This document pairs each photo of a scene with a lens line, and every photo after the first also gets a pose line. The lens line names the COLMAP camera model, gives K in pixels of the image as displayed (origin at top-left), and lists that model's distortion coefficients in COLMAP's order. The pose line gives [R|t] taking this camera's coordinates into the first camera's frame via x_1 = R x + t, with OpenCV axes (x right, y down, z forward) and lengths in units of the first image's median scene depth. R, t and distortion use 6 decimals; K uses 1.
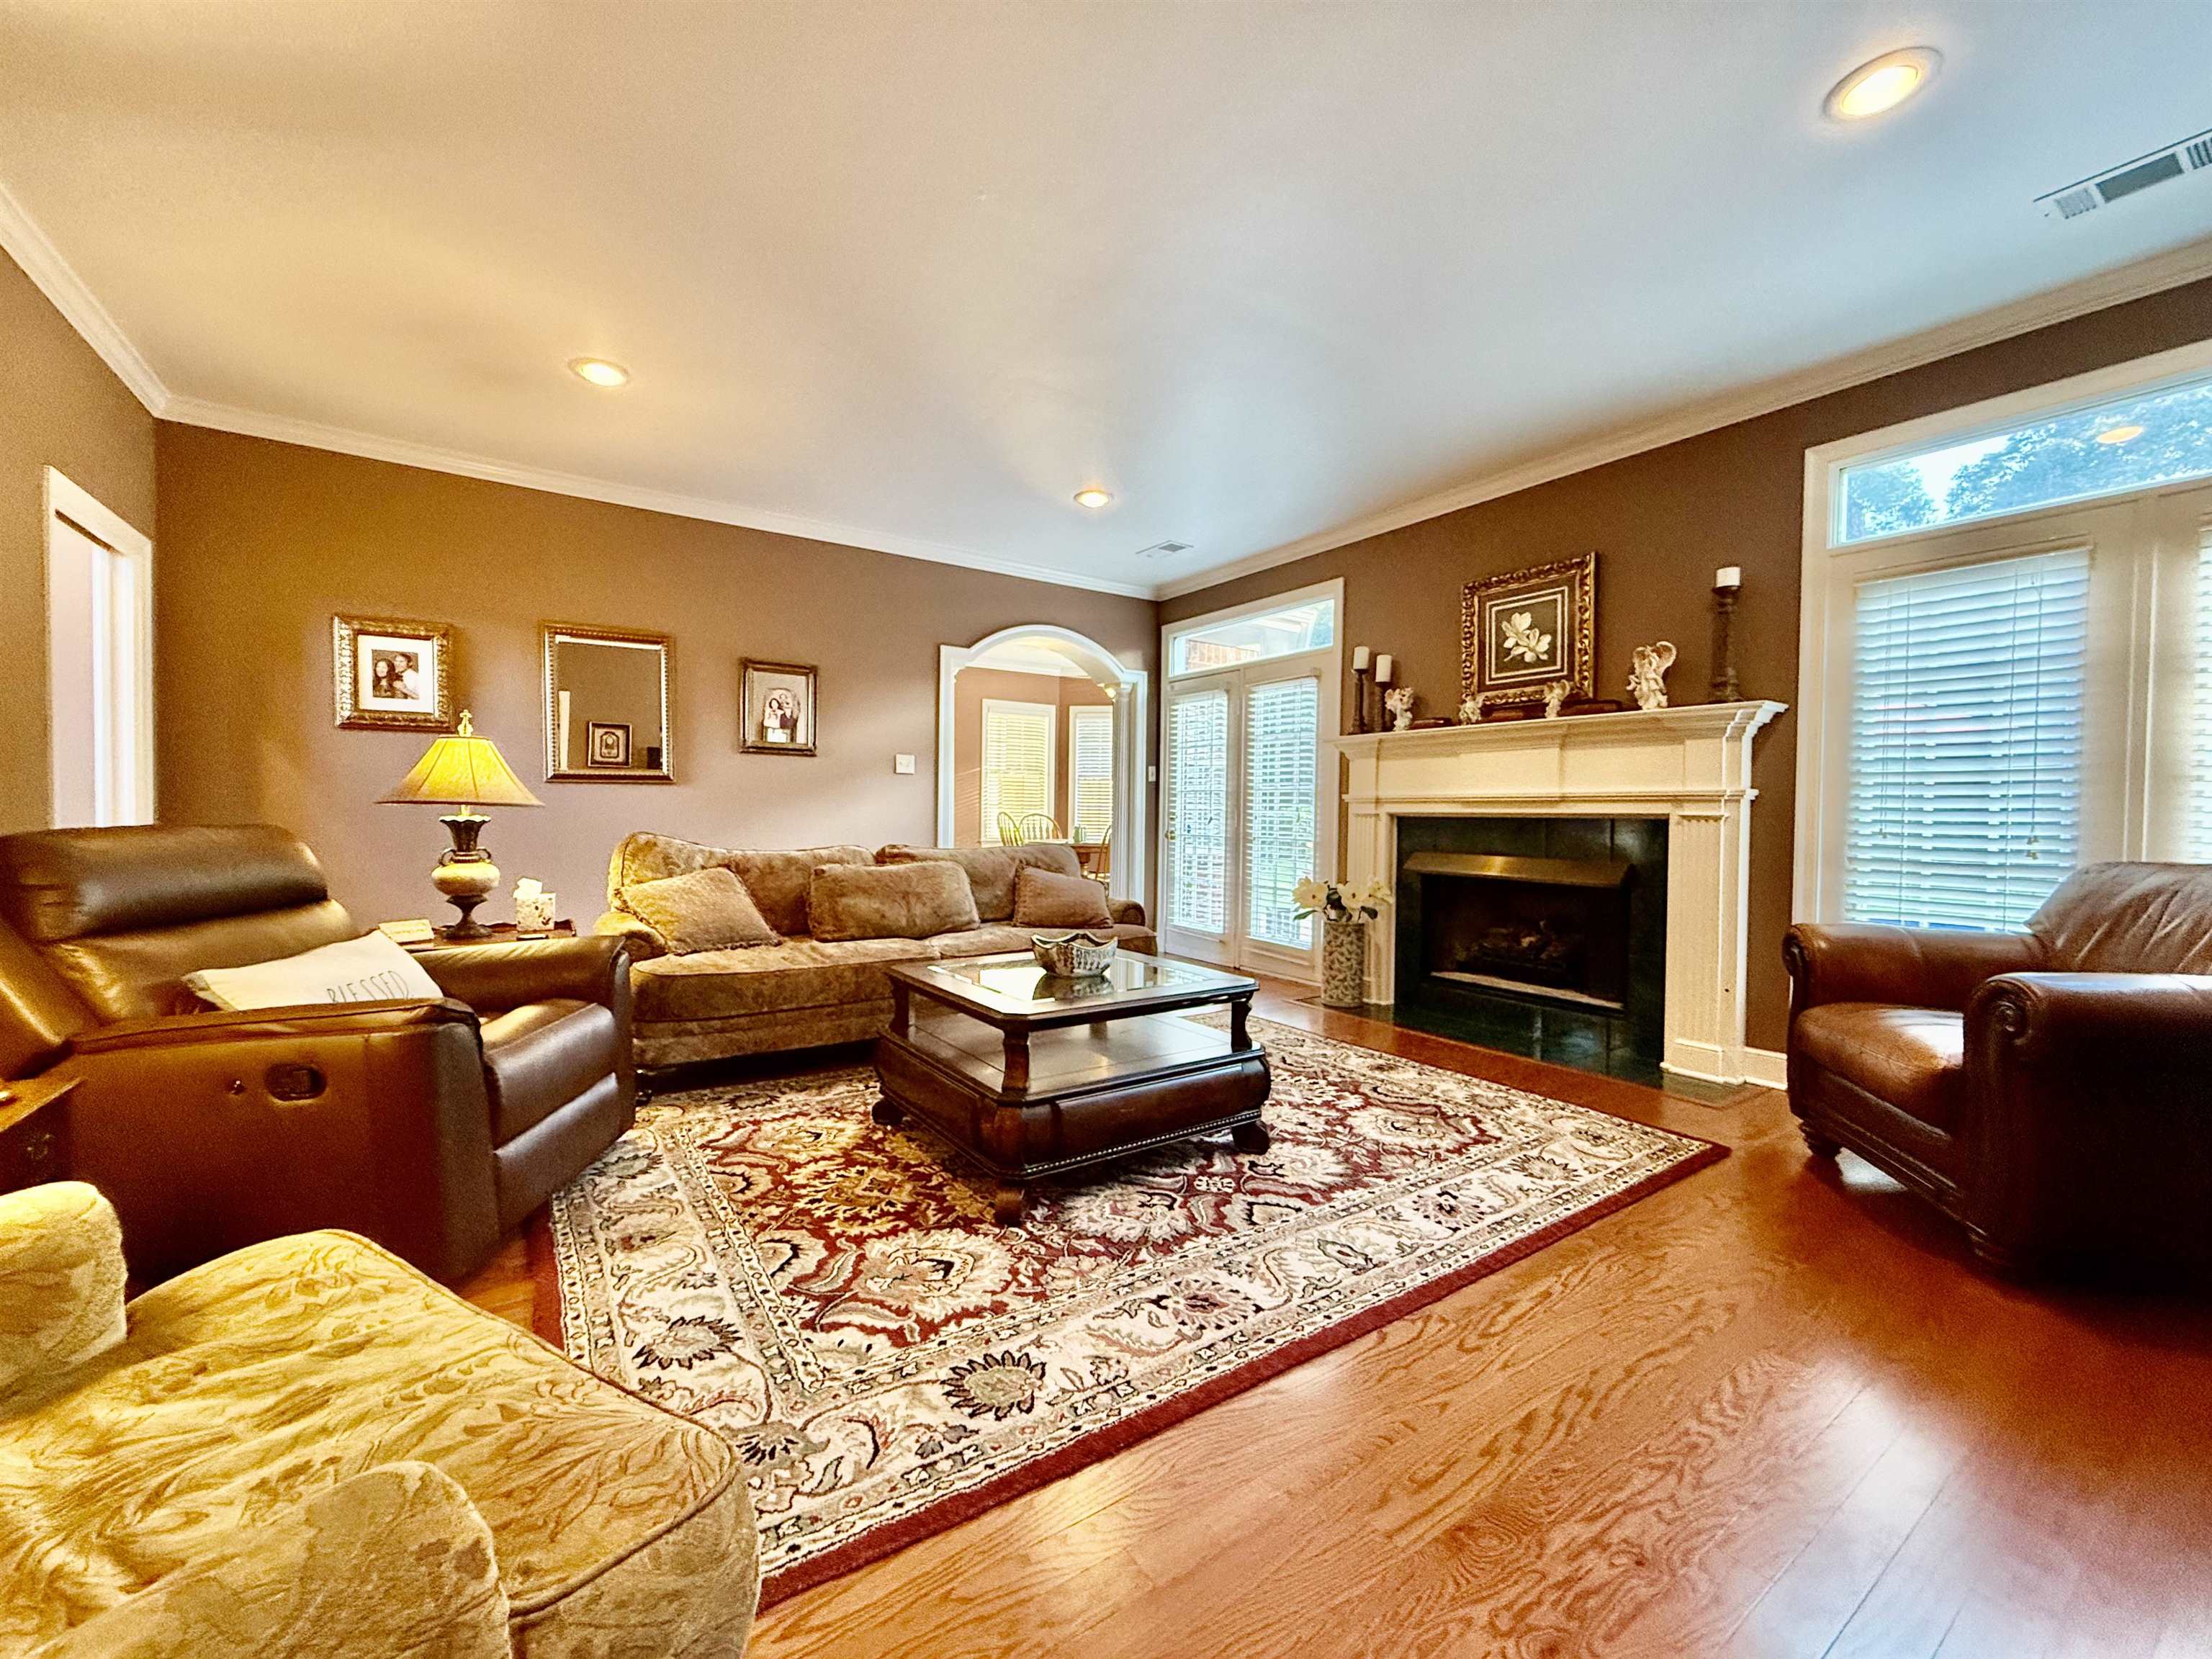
lens RADIAL K [[880.2, 0, 1104.7], [0, 880.2, 833.6], [0, 0, 1]] dist [0.000566, 0.000017]
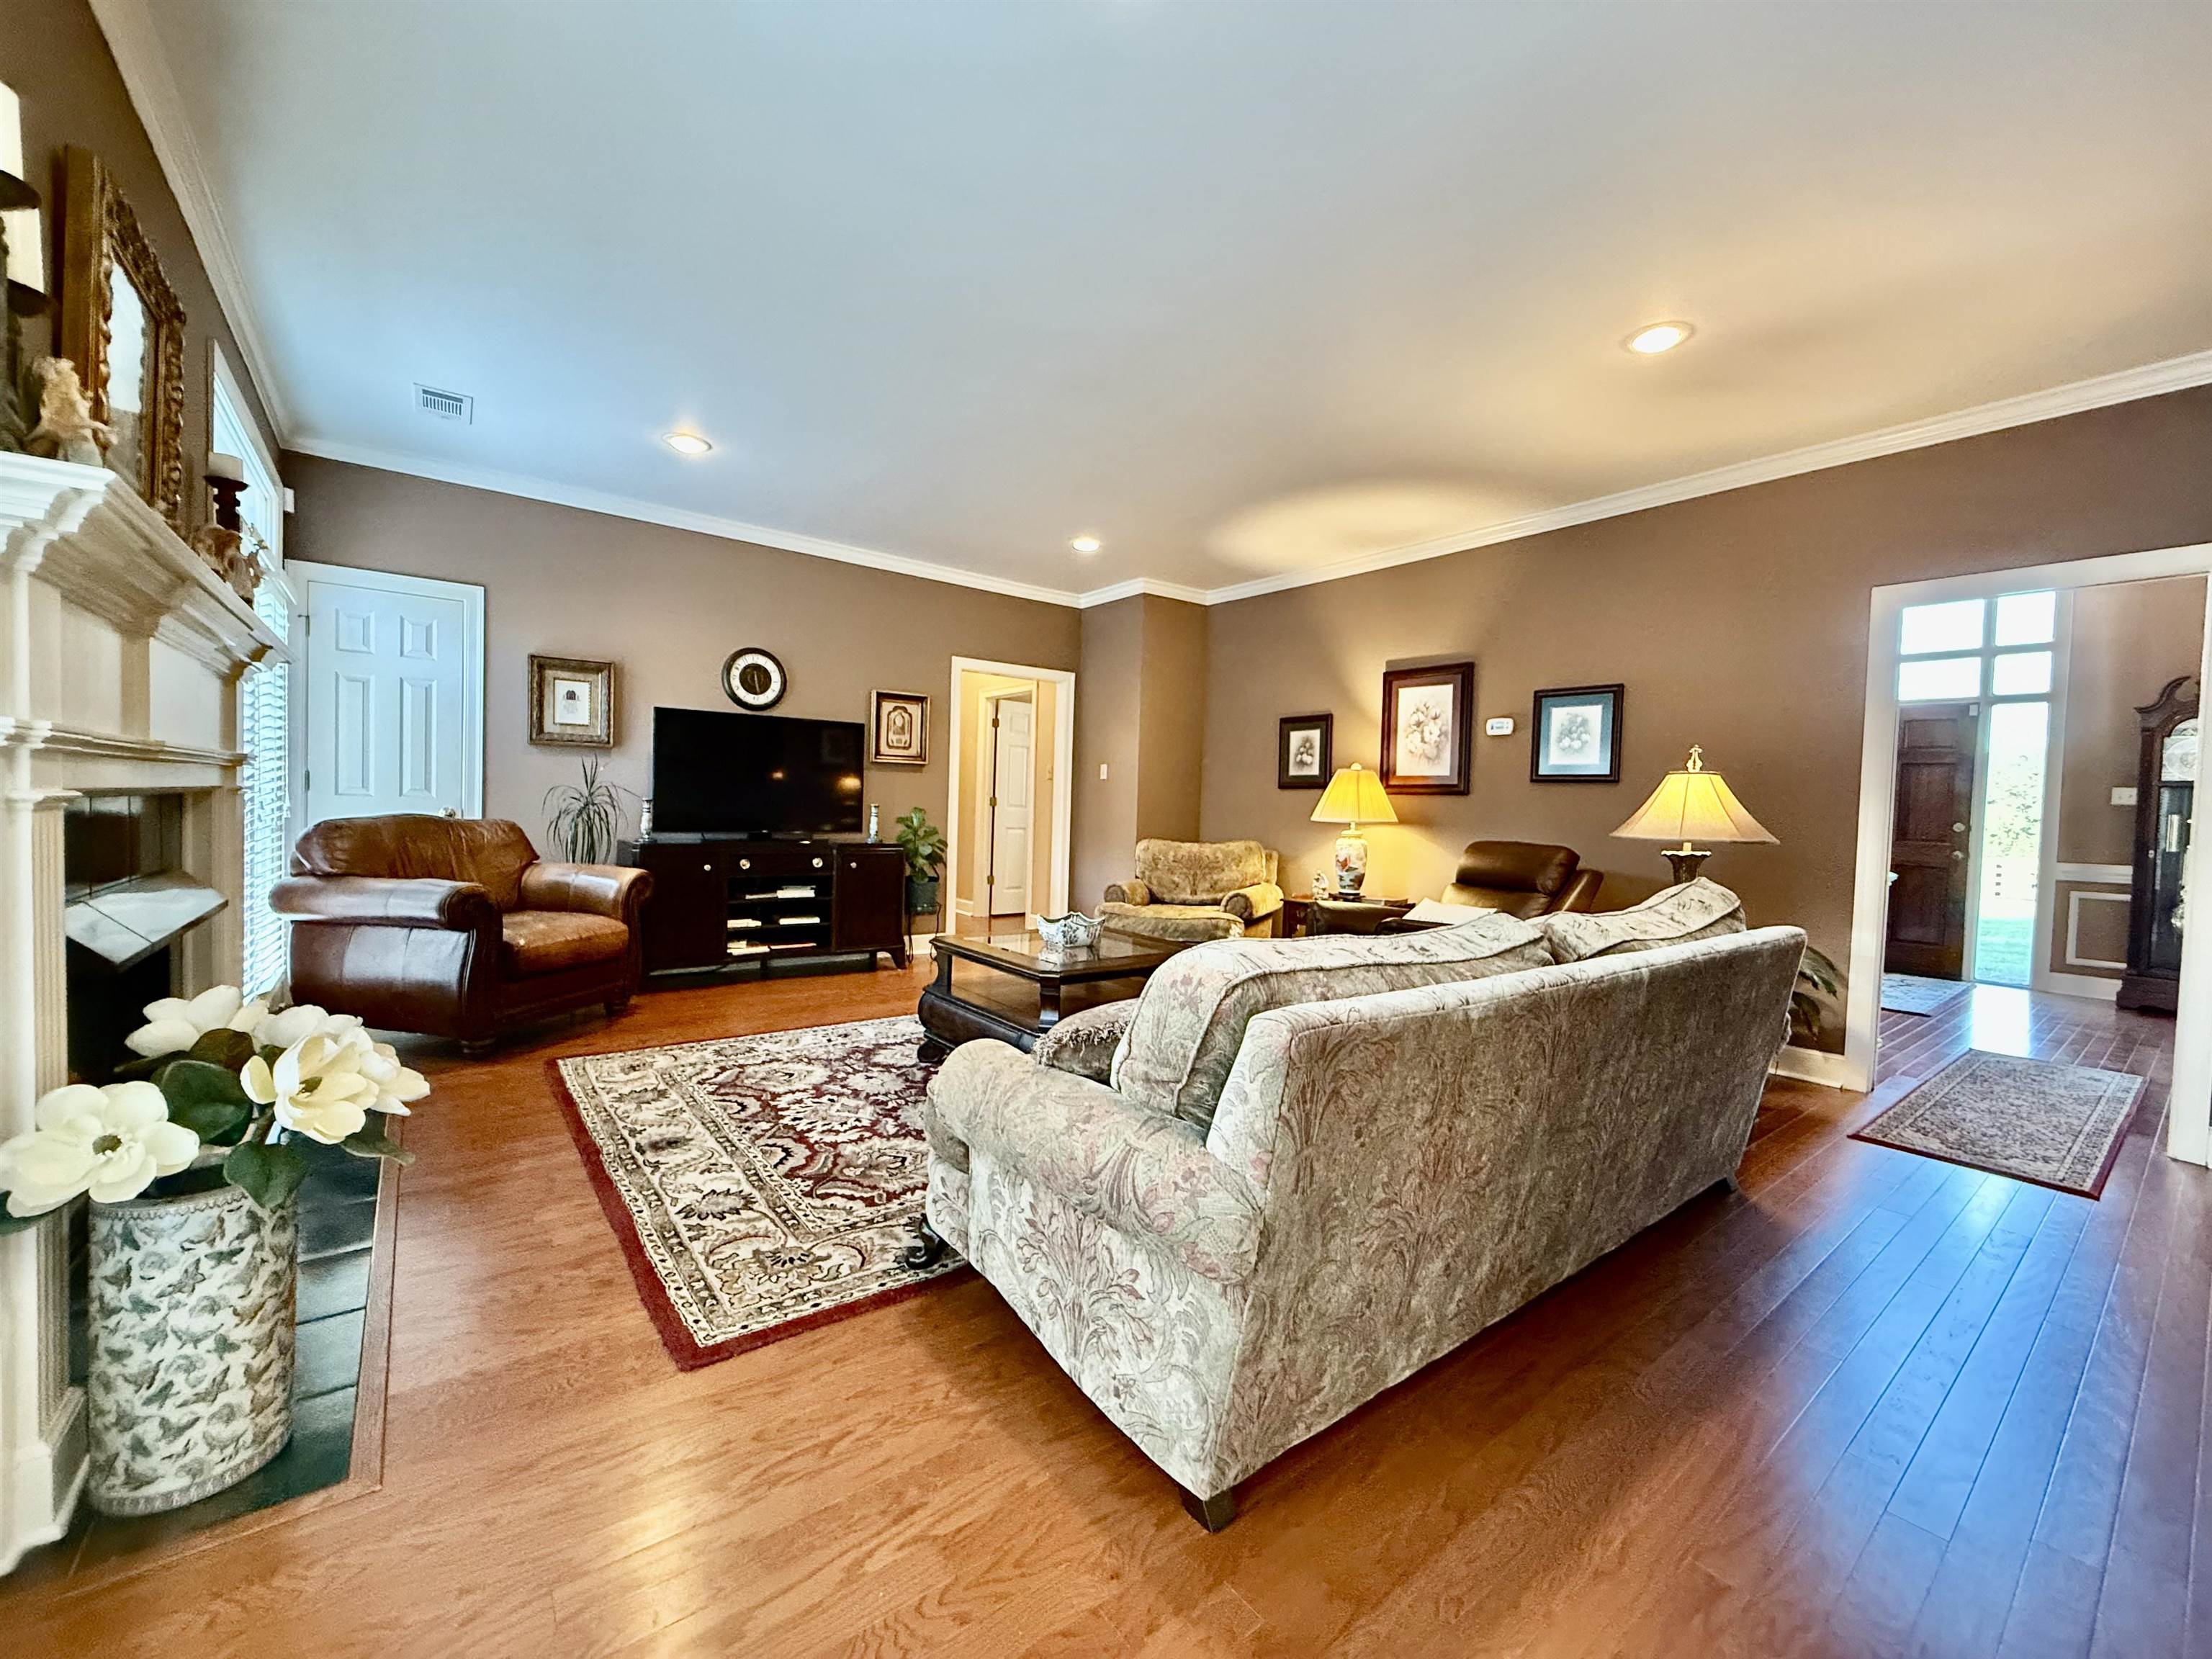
lens RADIAL K [[880.2, 0, 1104.7], [0, 880.2, 833.6], [0, 0, 1]] dist [0.000566, 0.000017]
pose [[-0.997303, -0.043293, -0.059271, -0.002146], [-0.046718, 0.997242, 0.057675, -0.070728], [0.056610, 0.060288, -0.996574, 2.073710]]
